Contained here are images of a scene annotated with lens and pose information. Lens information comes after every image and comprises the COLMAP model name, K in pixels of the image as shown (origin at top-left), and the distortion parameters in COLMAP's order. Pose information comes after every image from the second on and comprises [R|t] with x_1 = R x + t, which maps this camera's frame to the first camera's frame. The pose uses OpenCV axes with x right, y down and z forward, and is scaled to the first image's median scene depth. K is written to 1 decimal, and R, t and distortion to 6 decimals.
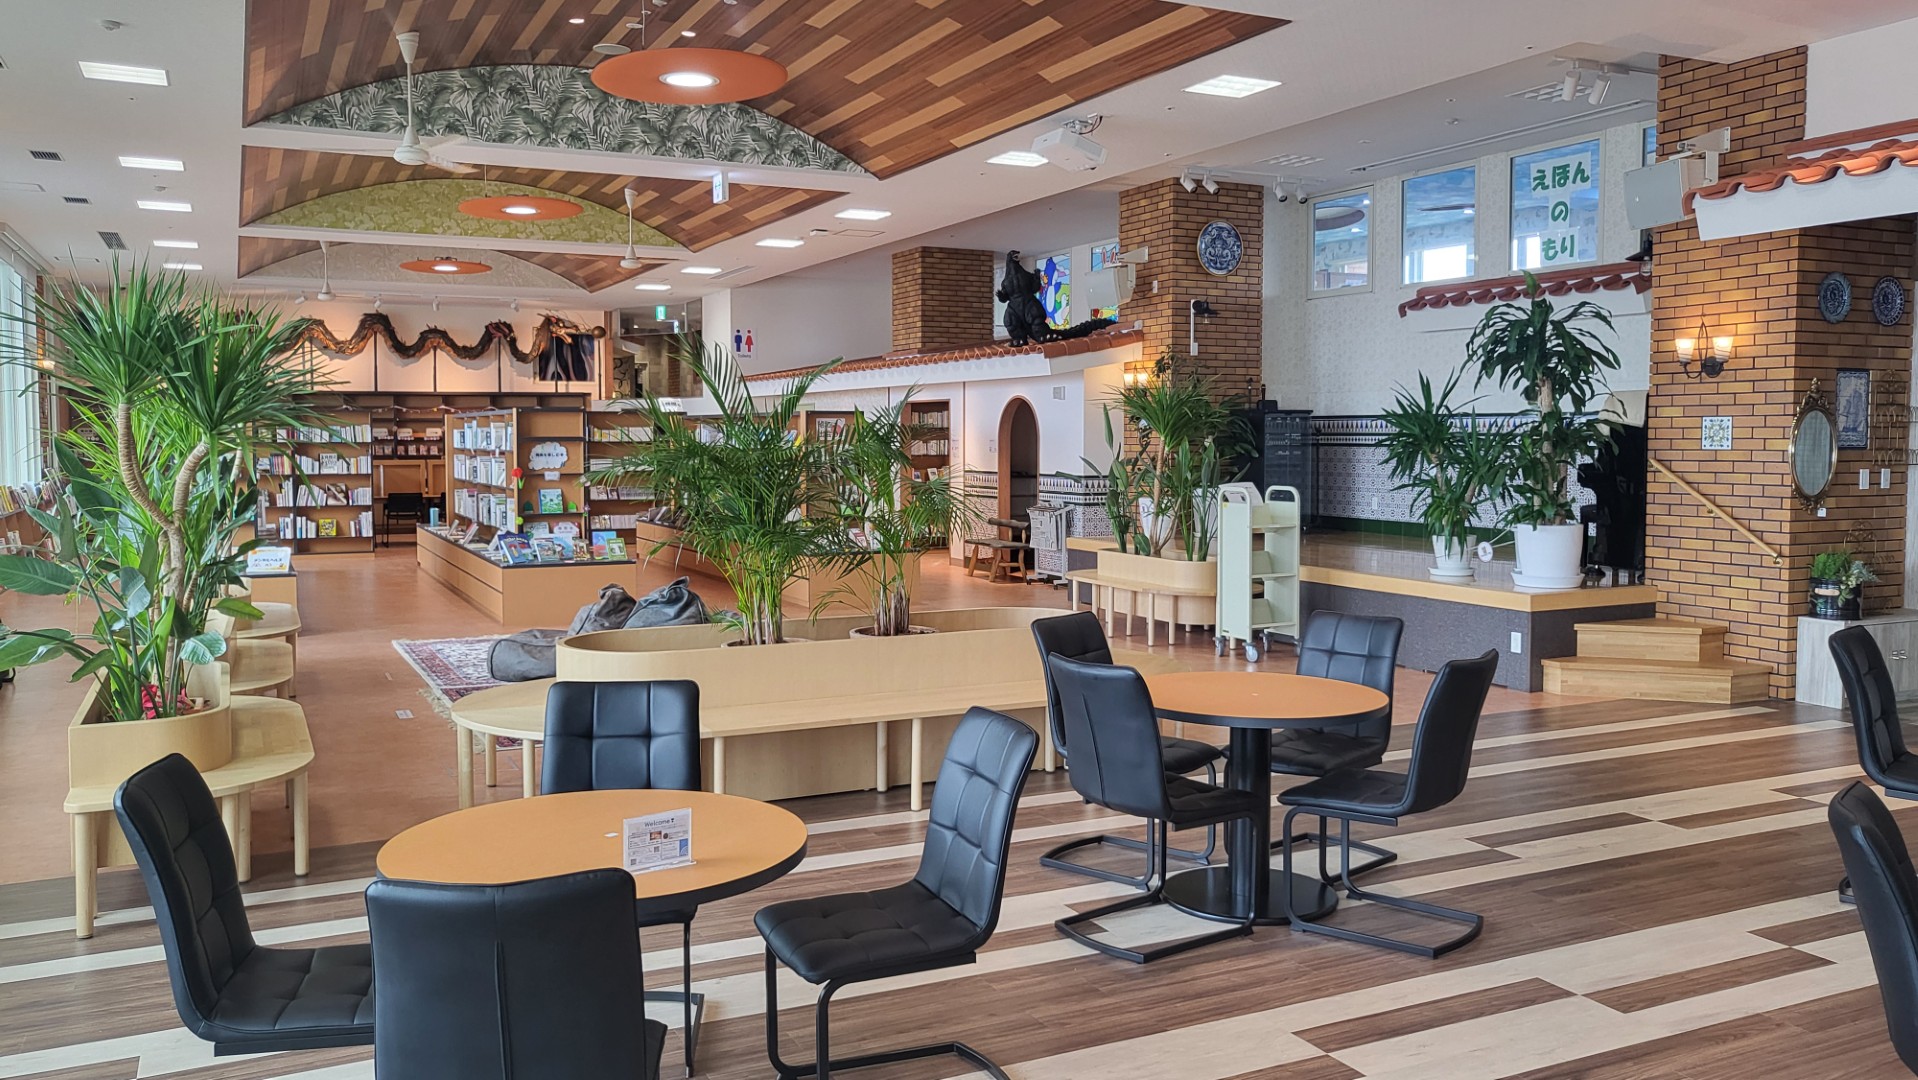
lens RADIAL K [[1509.9, 0, 950.1], [0, 1509.9, 537.2], [0, 0, 1]] dist [-0.042006, 0.107800]
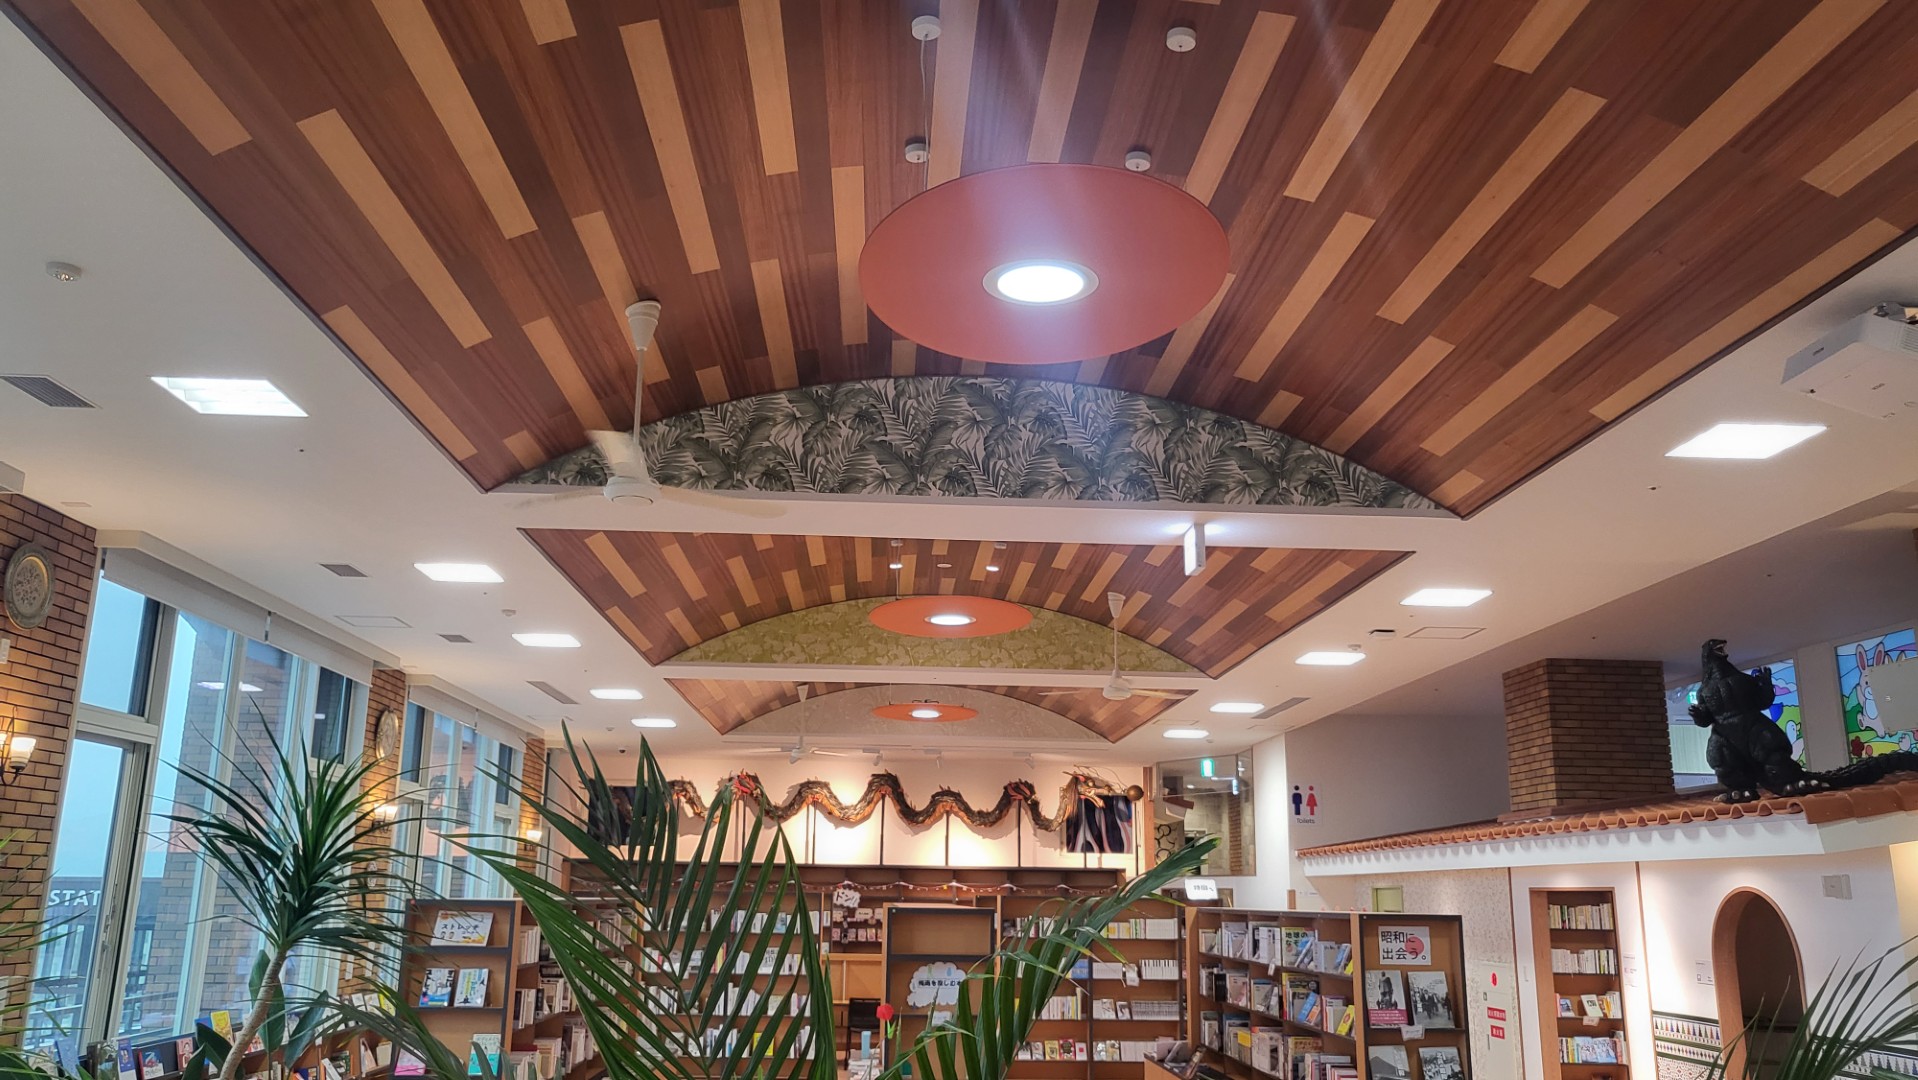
lens RADIAL K [[1509.9, 0, 956.6], [0, 1509.9, 536.6], [0, 0, 1]] dist [-0.042006, 0.107800]
pose [[0.924056, -0.077410, -0.374338, -0.007240], [-0.038907, 0.955149, -0.293559, -0.037236], [0.380272, 0.285829, 0.879599, 0.304337]]
